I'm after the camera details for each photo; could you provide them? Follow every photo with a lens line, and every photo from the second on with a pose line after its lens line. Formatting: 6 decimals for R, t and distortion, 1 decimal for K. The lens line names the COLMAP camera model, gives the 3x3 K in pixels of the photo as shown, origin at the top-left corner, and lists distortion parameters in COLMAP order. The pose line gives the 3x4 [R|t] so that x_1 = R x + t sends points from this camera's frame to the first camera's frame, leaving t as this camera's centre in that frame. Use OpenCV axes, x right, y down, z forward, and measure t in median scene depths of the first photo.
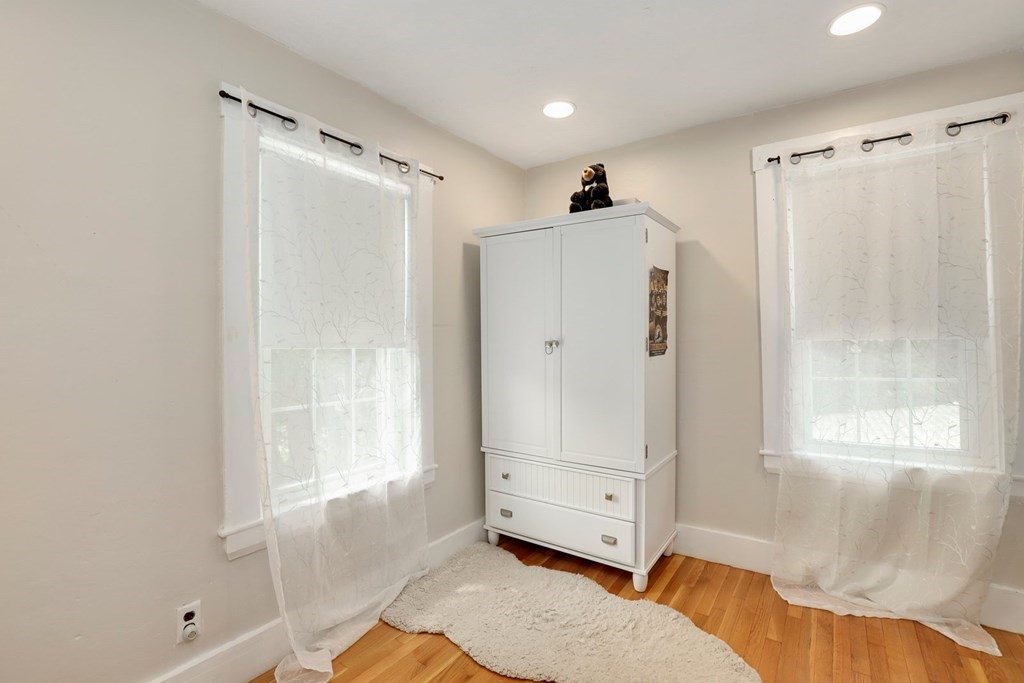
lens RADIAL K [[471.4, 0, 513.6], [0, 471.4, 339.2], [0, 0, 1]] dist [-0.033183, 0.007271]
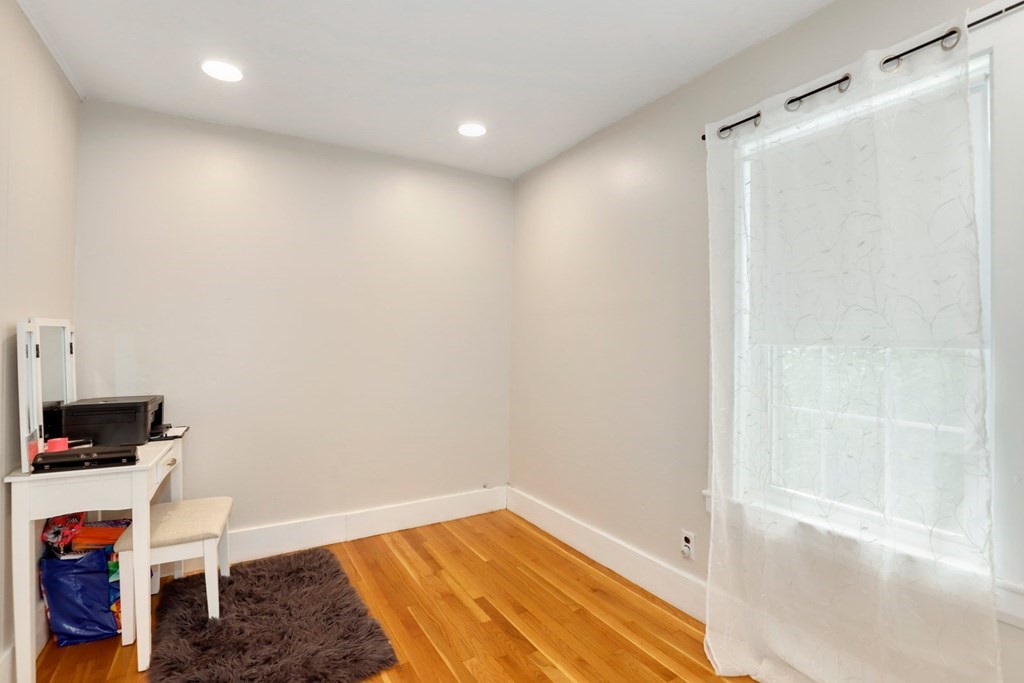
lens RADIAL K [[467.5, 0, 517.0], [0, 467.5, 339.3], [0, 0, 1]] dist [-0.032800, 0.006168]
pose [[-0.395037, 0.006221, -0.918644, 0.576342], [0.010907, 0.999938, 0.002081, -0.000457], [0.918601, -0.009198, -0.395080, 0.836749]]
